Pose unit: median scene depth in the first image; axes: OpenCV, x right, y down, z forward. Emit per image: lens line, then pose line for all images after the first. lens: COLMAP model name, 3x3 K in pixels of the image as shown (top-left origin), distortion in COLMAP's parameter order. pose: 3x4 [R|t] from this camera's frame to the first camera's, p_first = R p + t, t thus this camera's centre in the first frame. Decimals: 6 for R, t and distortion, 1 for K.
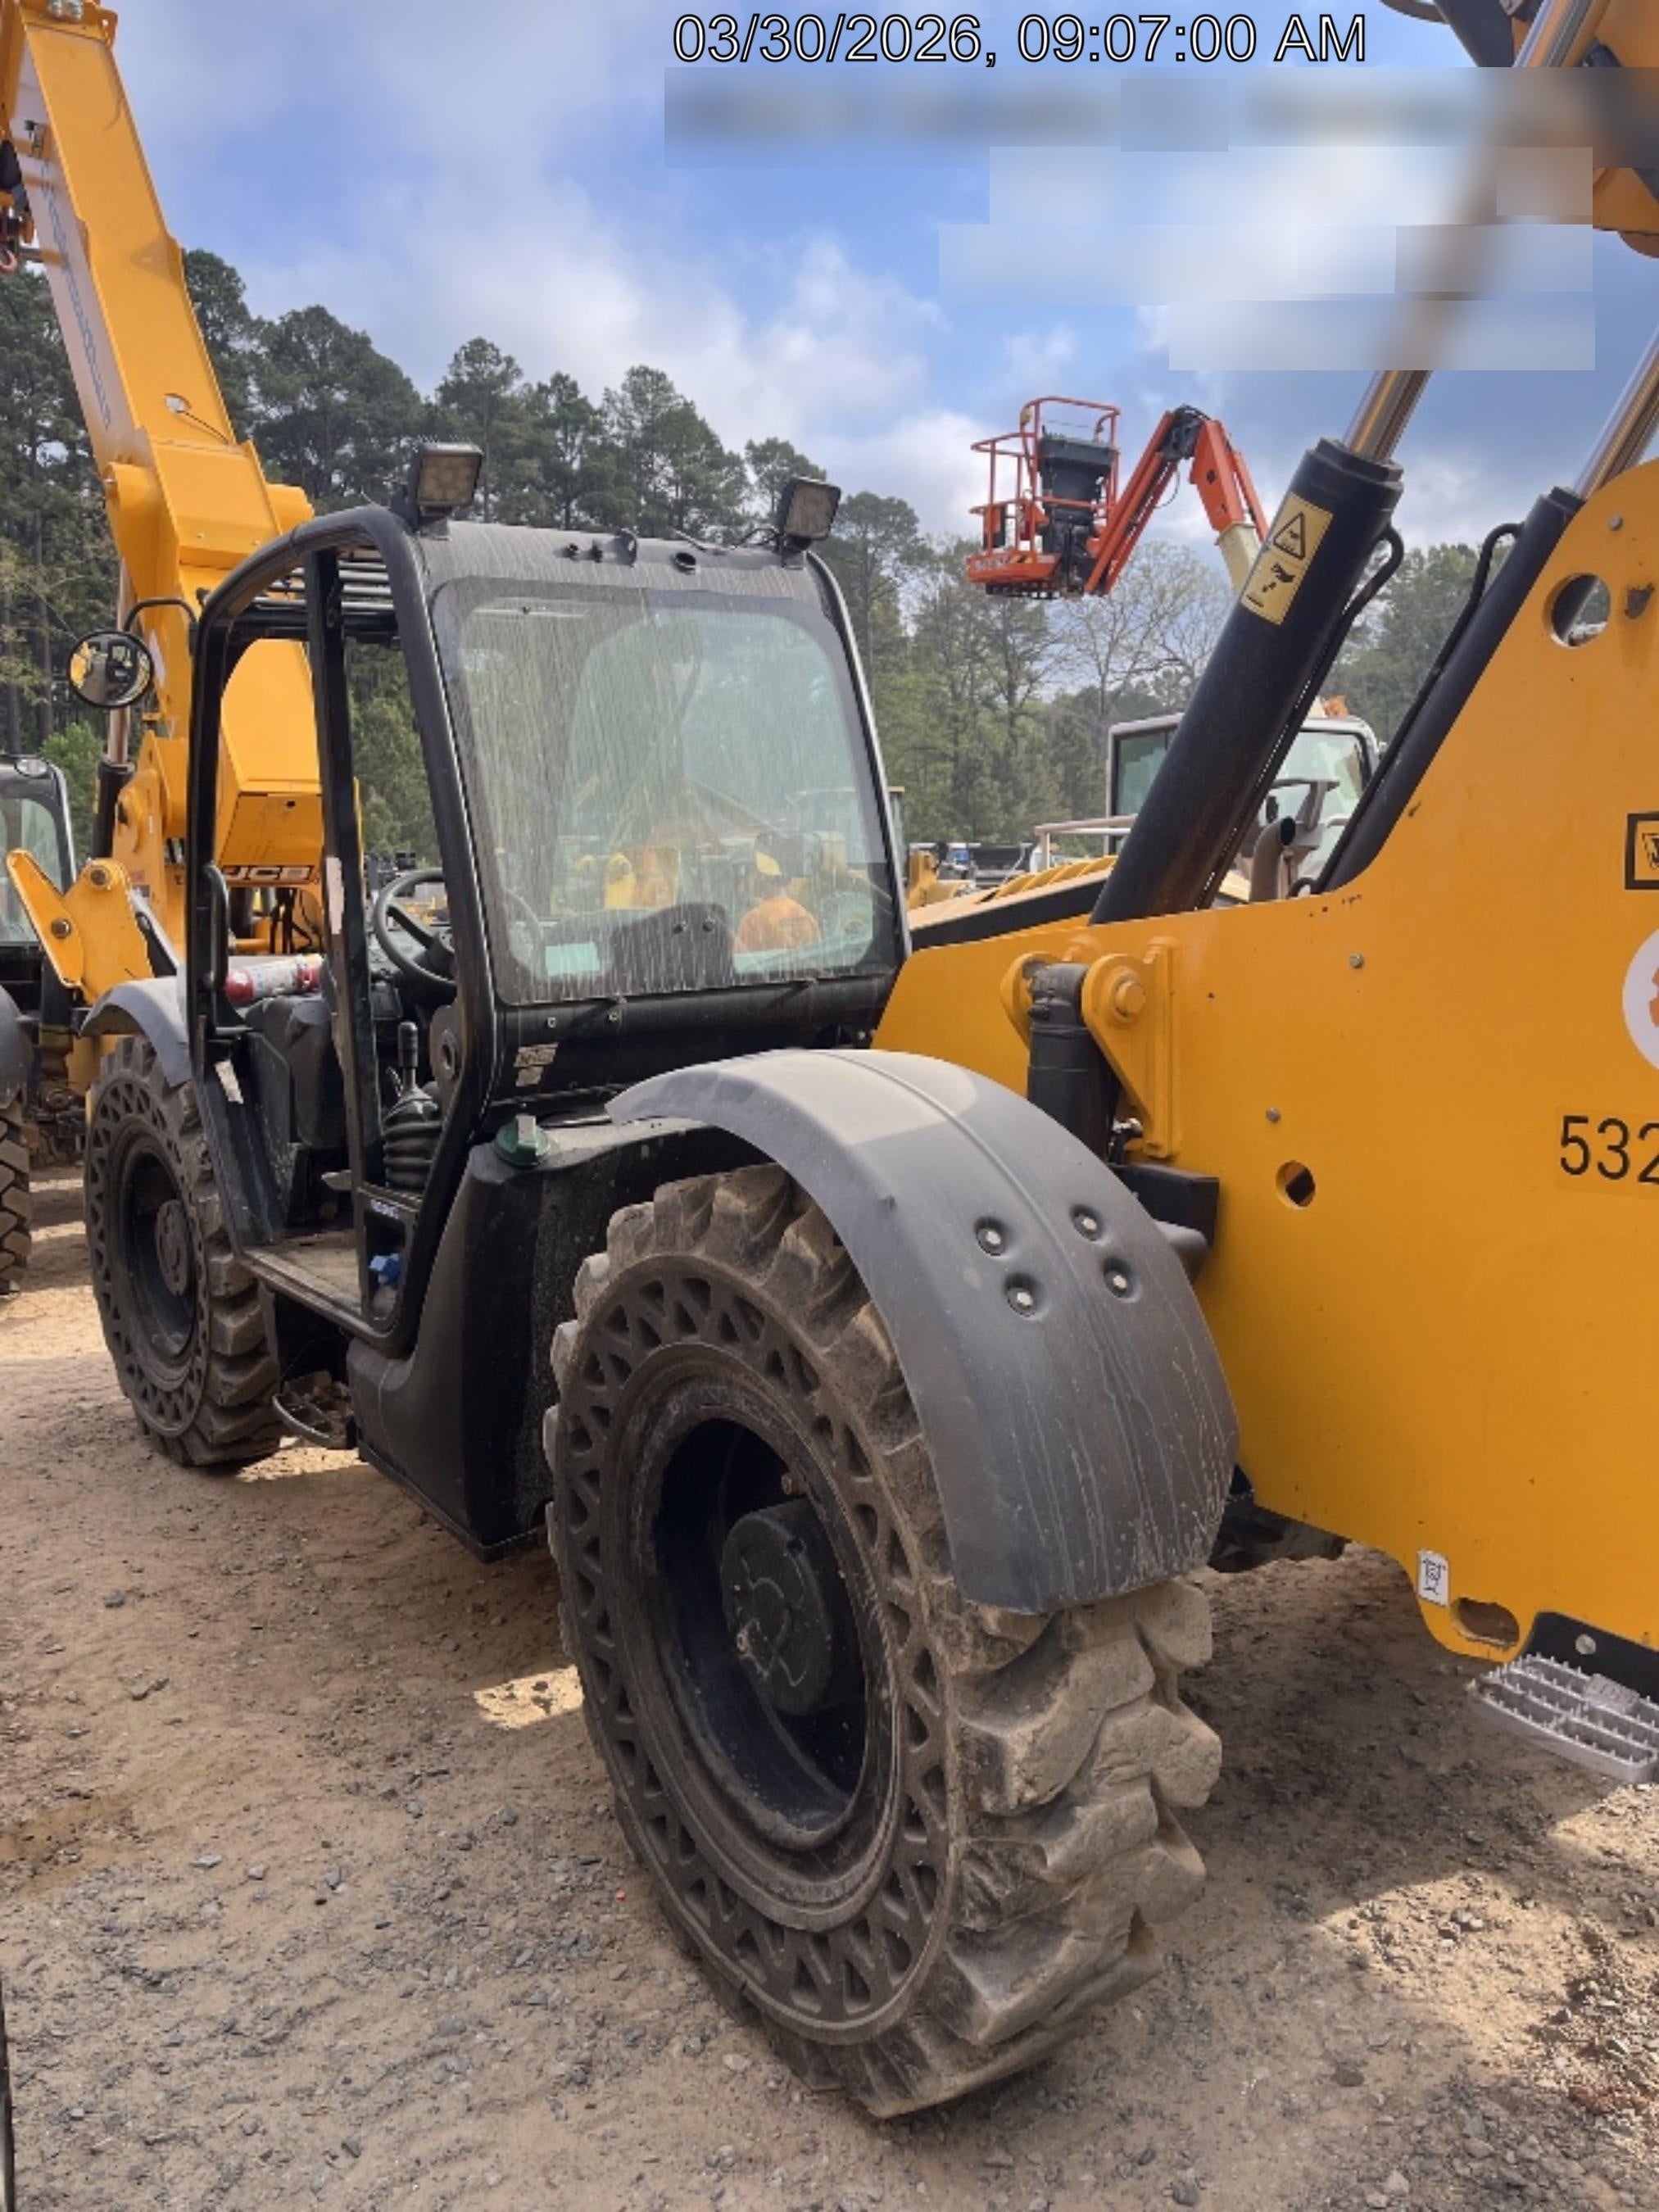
lens RADIAL K [[1663.4, 0, 835.2], [0, 1663.4, 1112.0], [0, 0, 1]] dist [0.065412, -0.093673]
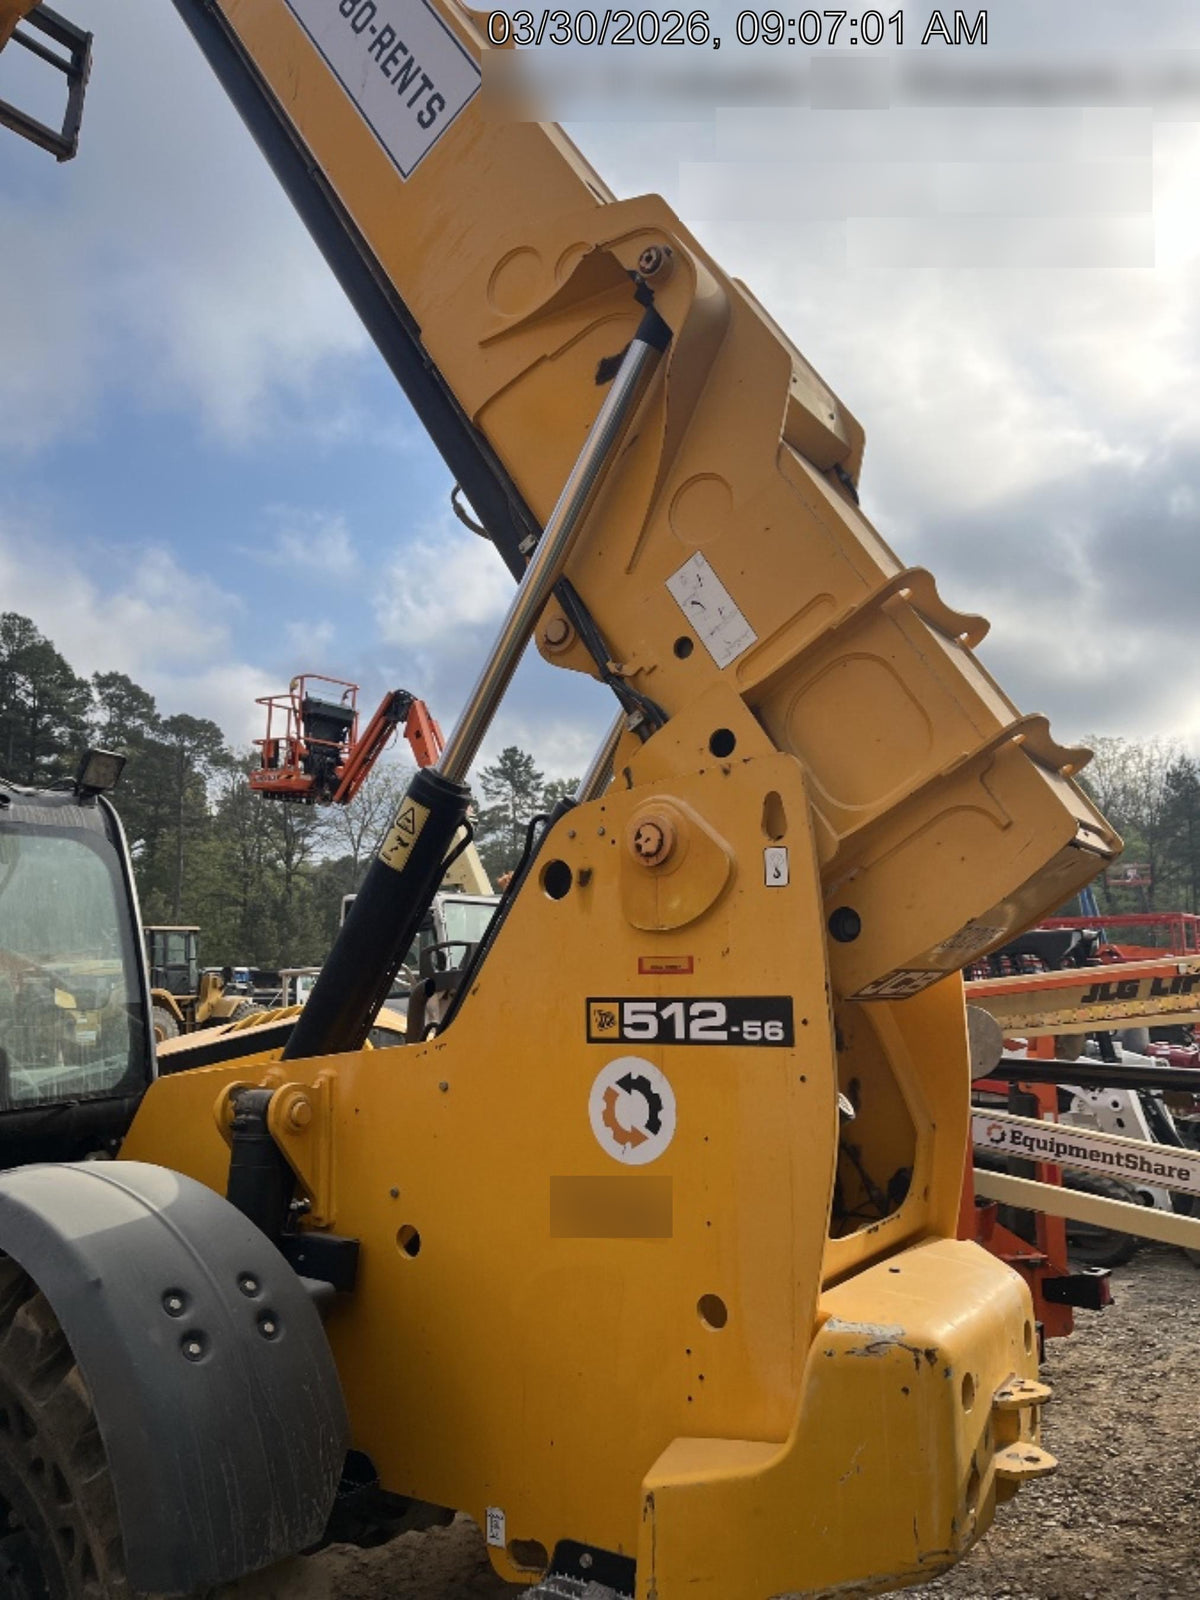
lens RADIAL K [[1203.2, 0, 604.1], [0, 1203.2, 804.4], [0, 0, 1]] dist [0.065412, -0.093673]
pose [[0.936255, 0.055280, 0.346945, 0.039763], [0.047438, 0.958607, -0.280753, -0.016606], [-0.348104, 0.279314, 0.894878, -0.120059]]
